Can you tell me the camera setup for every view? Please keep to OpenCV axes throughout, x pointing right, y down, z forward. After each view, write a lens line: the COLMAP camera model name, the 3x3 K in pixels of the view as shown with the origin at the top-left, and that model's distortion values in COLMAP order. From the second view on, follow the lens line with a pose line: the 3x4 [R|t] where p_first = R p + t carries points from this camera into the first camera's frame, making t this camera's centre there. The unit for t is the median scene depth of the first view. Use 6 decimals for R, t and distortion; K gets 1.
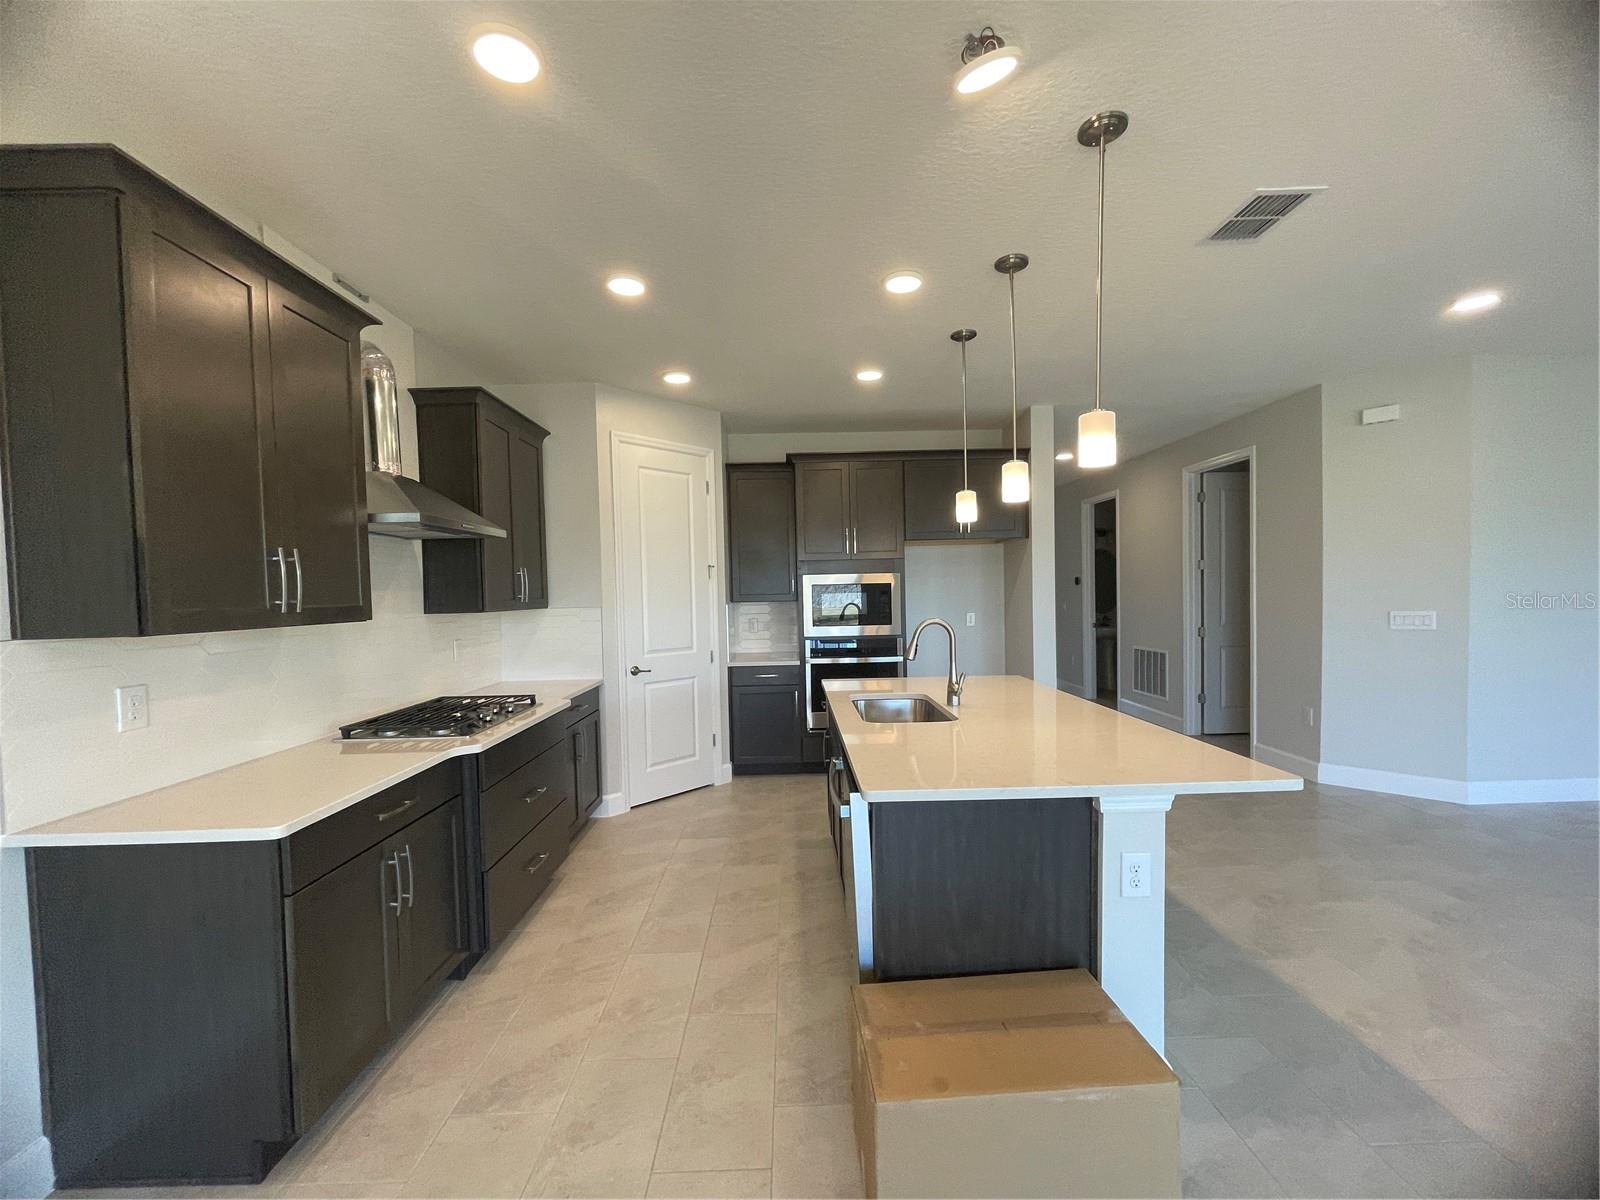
lens RADIAL K [[651.5, 0, 803.4], [0, 651.5, 608.2], [0, 0, 1]] dist [-0.000195, 0.000547]
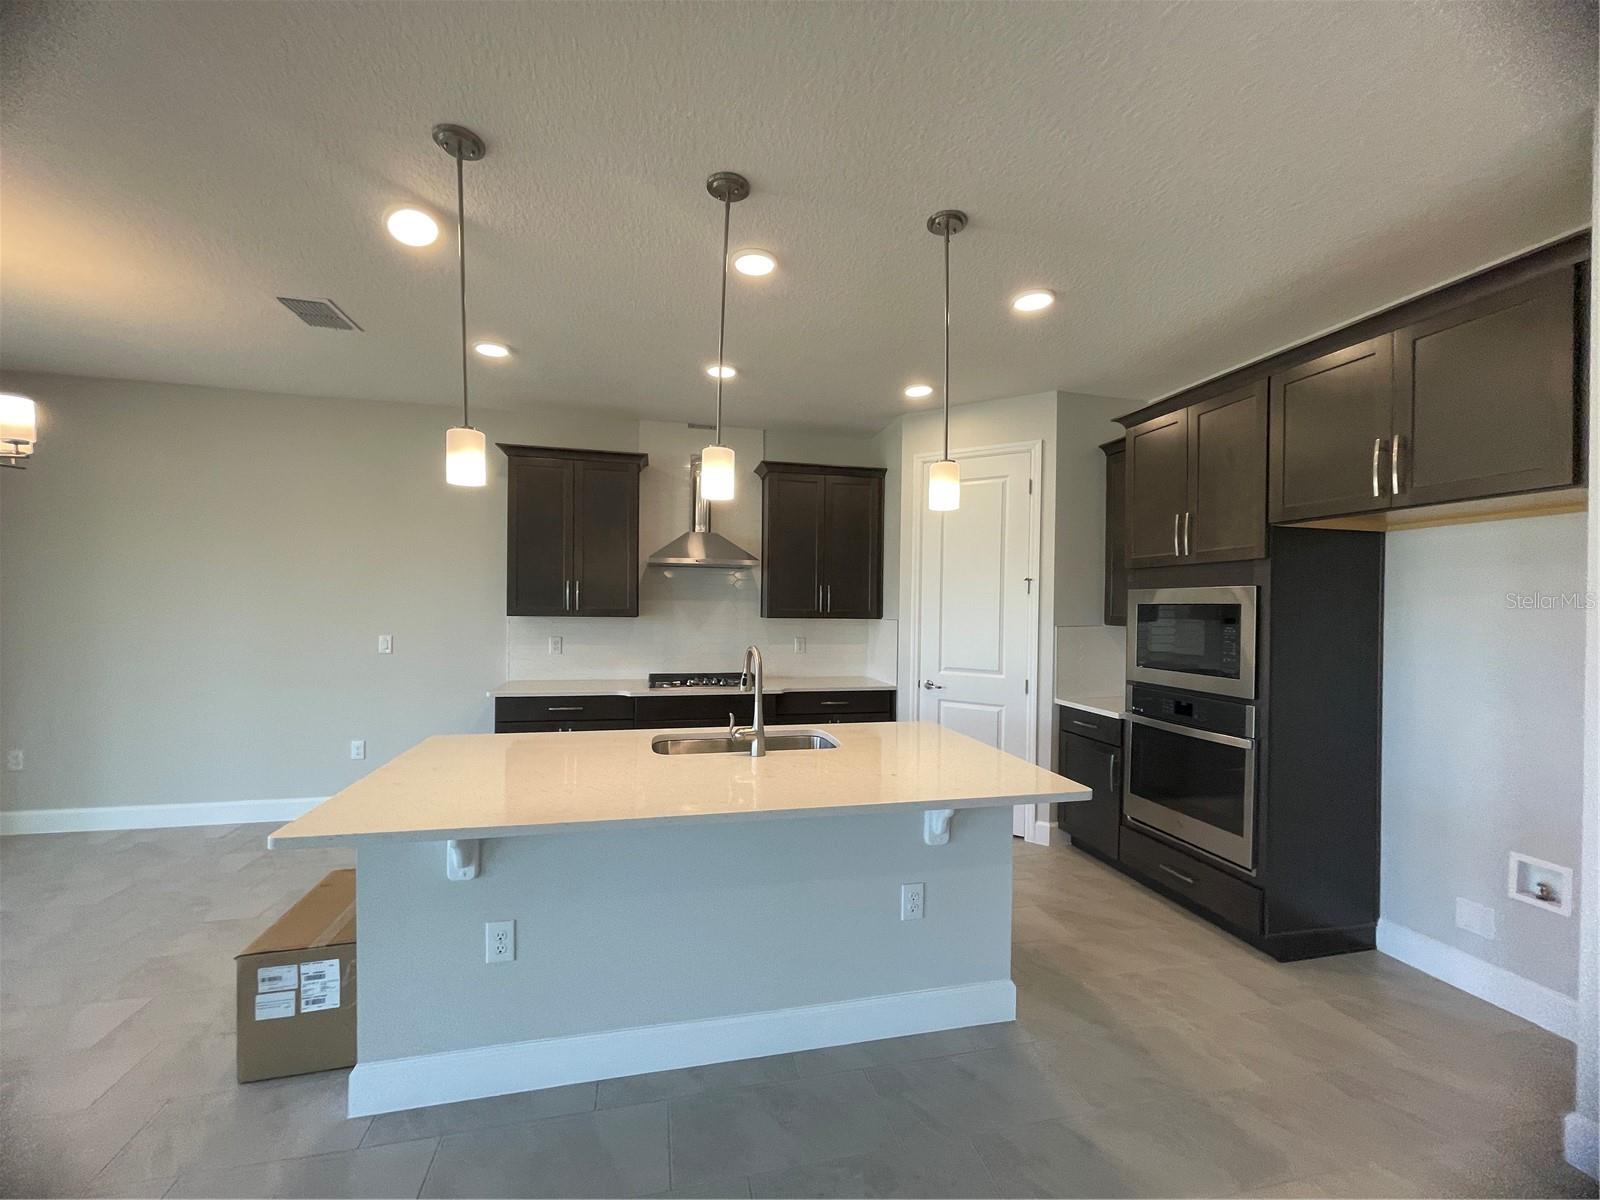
lens RADIAL K [[651.5, 0, 800.7], [0, 651.5, 612.3], [0, 0, 1]] dist [-0.000195, 0.000547]
pose [[0.198426, 0.034283, -0.979516, 0.679353], [-0.040818, 0.998810, 0.026690, -0.035081], [0.979265, 0.034686, 0.199590, 0.588056]]
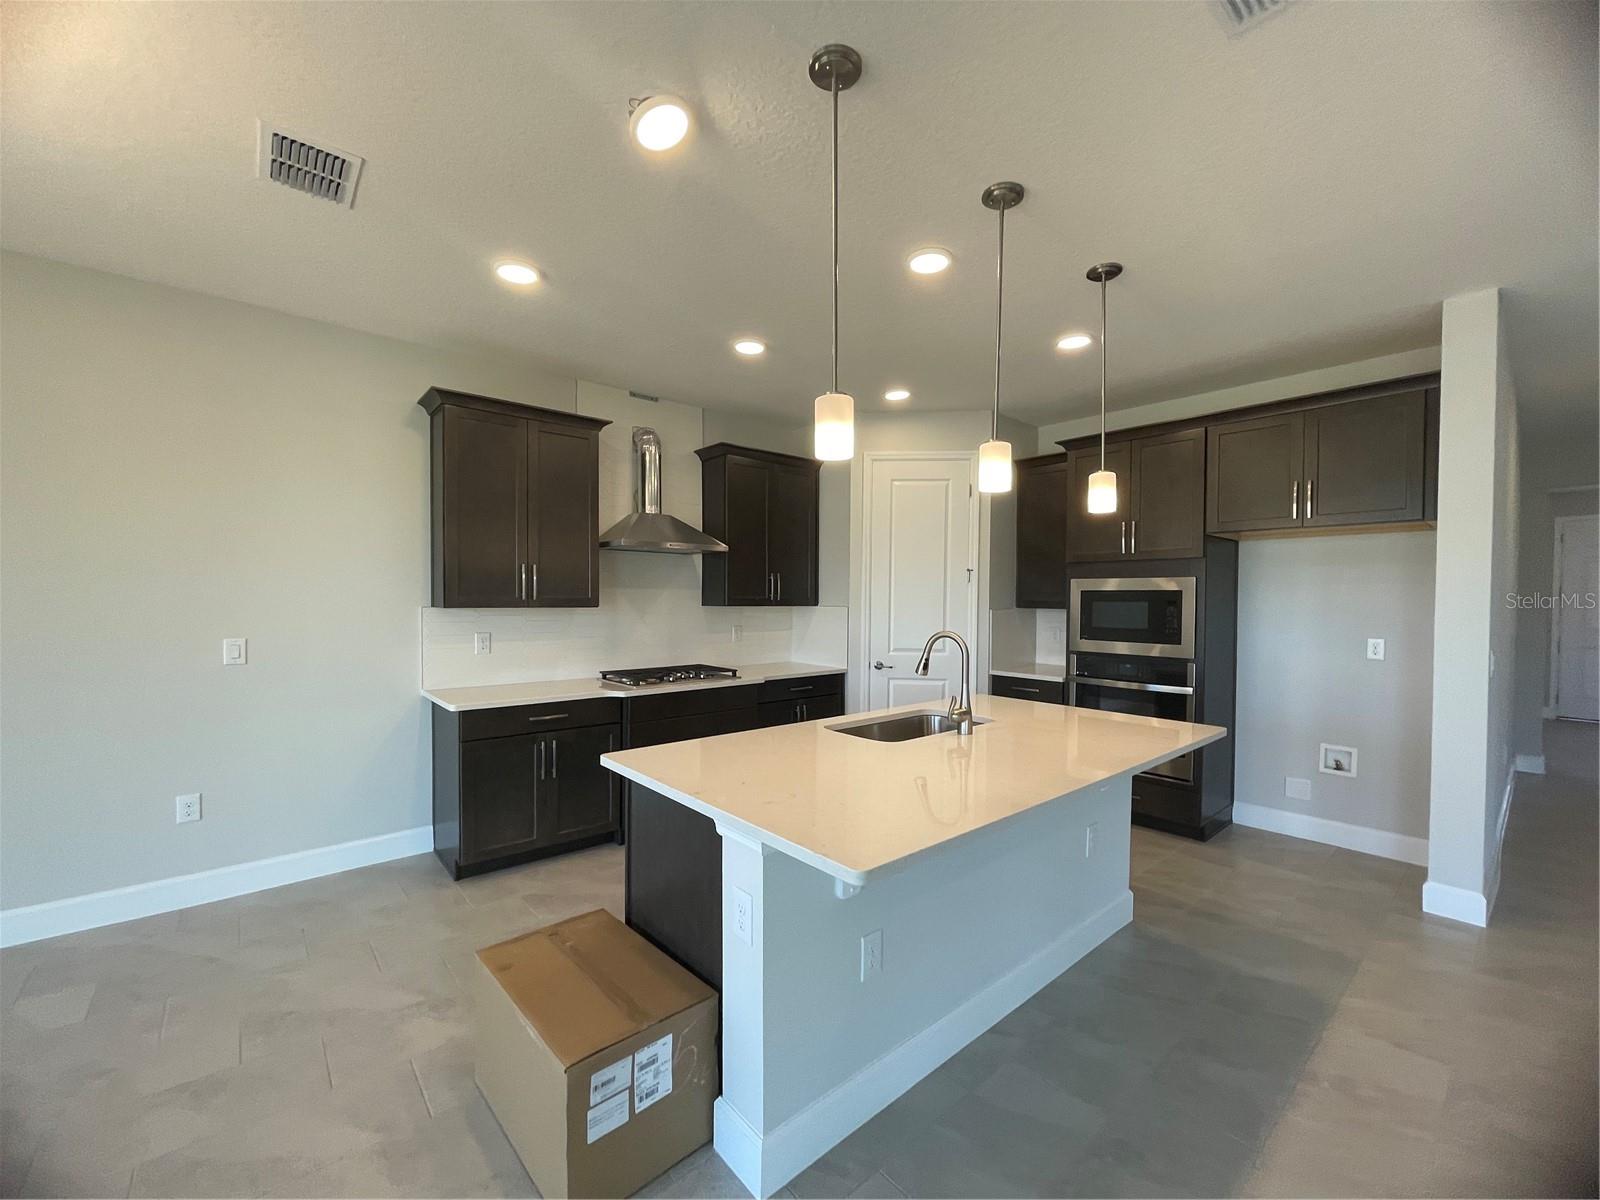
lens RADIAL K [[651.5, 0, 801.7], [0, 651.5, 609.2], [0, 0, 1]] dist [-0.000195, 0.000547]
pose [[0.636160, 0.040073, -0.770516, 0.496836], [-0.039112, 0.999041, 0.019667, -0.015727], [0.770565, 0.017625, 0.637118, 0.189889]]
